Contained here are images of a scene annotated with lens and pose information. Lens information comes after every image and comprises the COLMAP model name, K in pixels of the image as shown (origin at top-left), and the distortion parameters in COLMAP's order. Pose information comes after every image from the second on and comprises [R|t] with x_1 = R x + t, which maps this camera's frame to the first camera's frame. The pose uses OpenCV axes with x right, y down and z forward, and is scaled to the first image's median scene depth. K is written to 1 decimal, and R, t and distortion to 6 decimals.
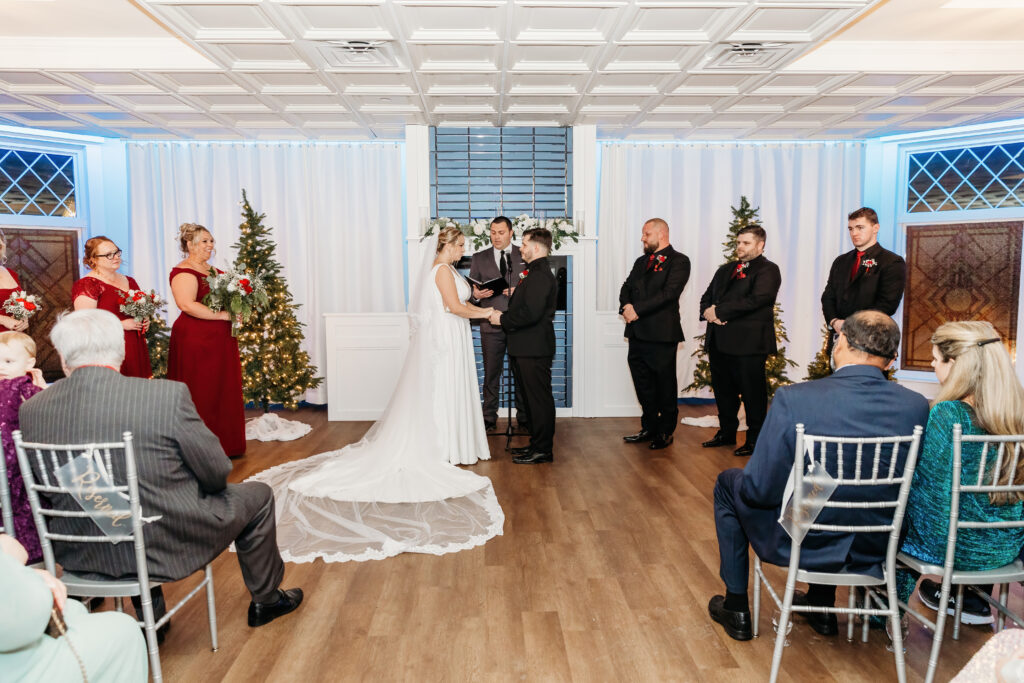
lens RADIAL K [[762.0, 0, 515.5], [0, 762.0, 342.5], [0, 0, 1]] dist [0.003381, 0.001098]
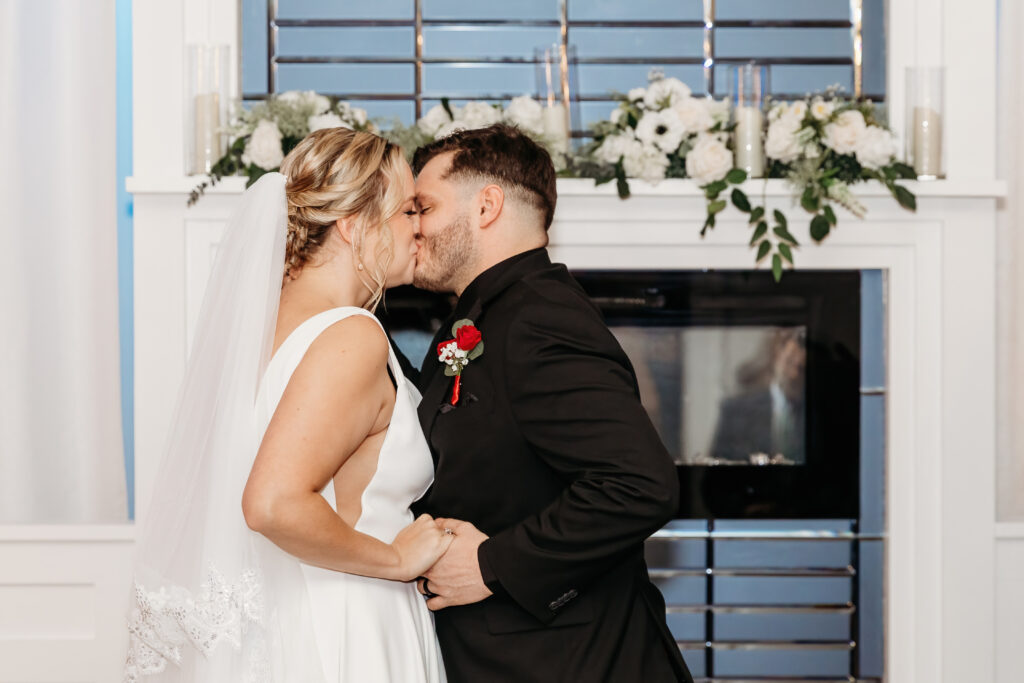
lens RADIAL K [[2089.9, 0, 511.0], [0, 2089.9, 341.8], [0, 0, 1]] dist [-0.080634, 0.000000]
pose [[0.999241, 0.000006, 0.038942, -0.057415], [0.002029, 0.998632, -0.052242, -0.061868], [-0.038889, 0.052282, 0.997875, 0.407477]]
